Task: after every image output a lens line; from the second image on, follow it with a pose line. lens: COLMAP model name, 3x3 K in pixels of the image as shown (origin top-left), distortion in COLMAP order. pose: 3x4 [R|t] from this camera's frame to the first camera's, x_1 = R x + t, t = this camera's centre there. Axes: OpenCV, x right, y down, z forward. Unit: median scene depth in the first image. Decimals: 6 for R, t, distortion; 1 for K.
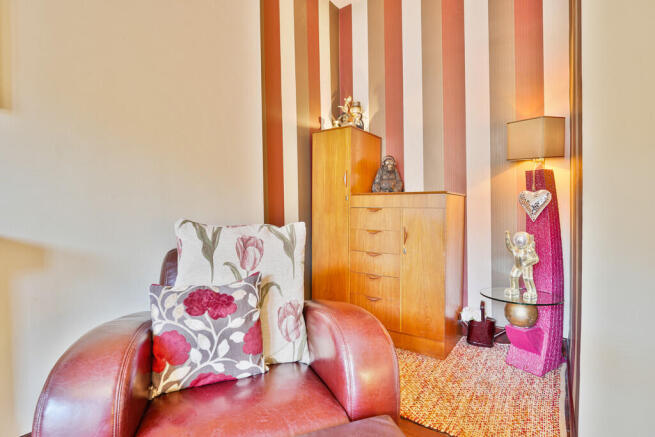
lens RADIAL K [[320.1, 0, 329.9], [0, 320.1, 218.3], [0, 0, 1]] dist [-0.009617, 0.000099]
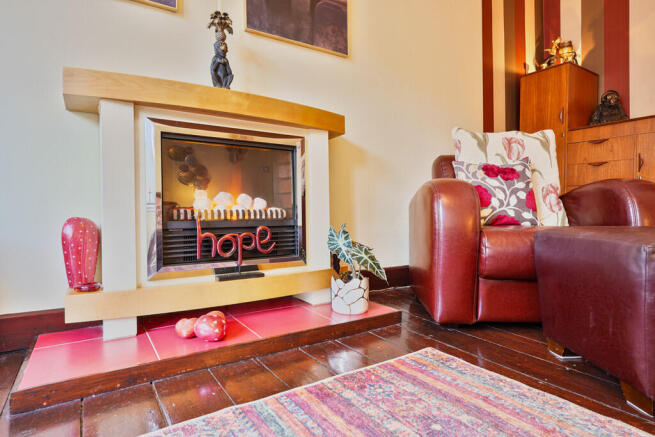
lens RADIAL K [[360.5, 0, 331.7], [0, 360.5, 219.4], [0, 0, 1]] dist [0.011022, -0.001596]
pose [[0.932301, 0.005707, -0.361638, -0.259438], [-0.007143, 0.999971, -0.002635, 0.258752], [0.361613, 0.005040, 0.932315, -0.394192]]
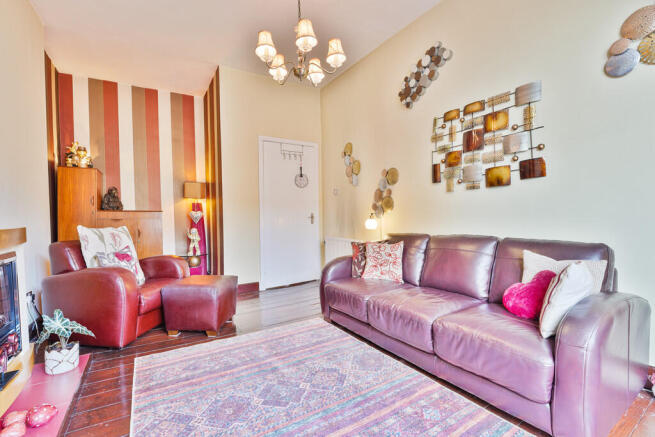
lens RADIAL K [[289.6, 0, 326.4], [0, 289.6, 218.0], [0, 0, 1]] dist [-0.017687, -0.000559]
pose [[0.389647, -0.006876, 0.920938, -1.005112], [0.033169, 0.999428, -0.006572, 0.011485], [-0.920367, 0.033107, 0.389653, -0.775907]]
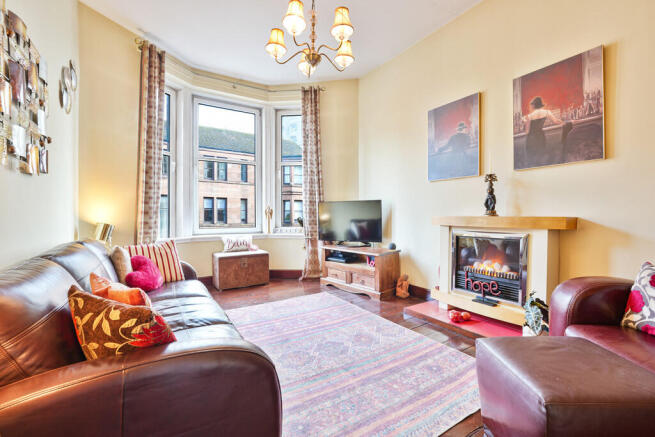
lens RADIAL K [[289.6, 0, 324.8], [0, 289.6, 217.2], [0, 0, 1]] dist [-0.017687, -0.000559]
pose [[-0.396118, 0.019564, -0.917991, 0.685328], [-0.012318, 0.999570, 0.026618, -0.012439], [0.918117, 0.021852, -0.395707, 0.067712]]
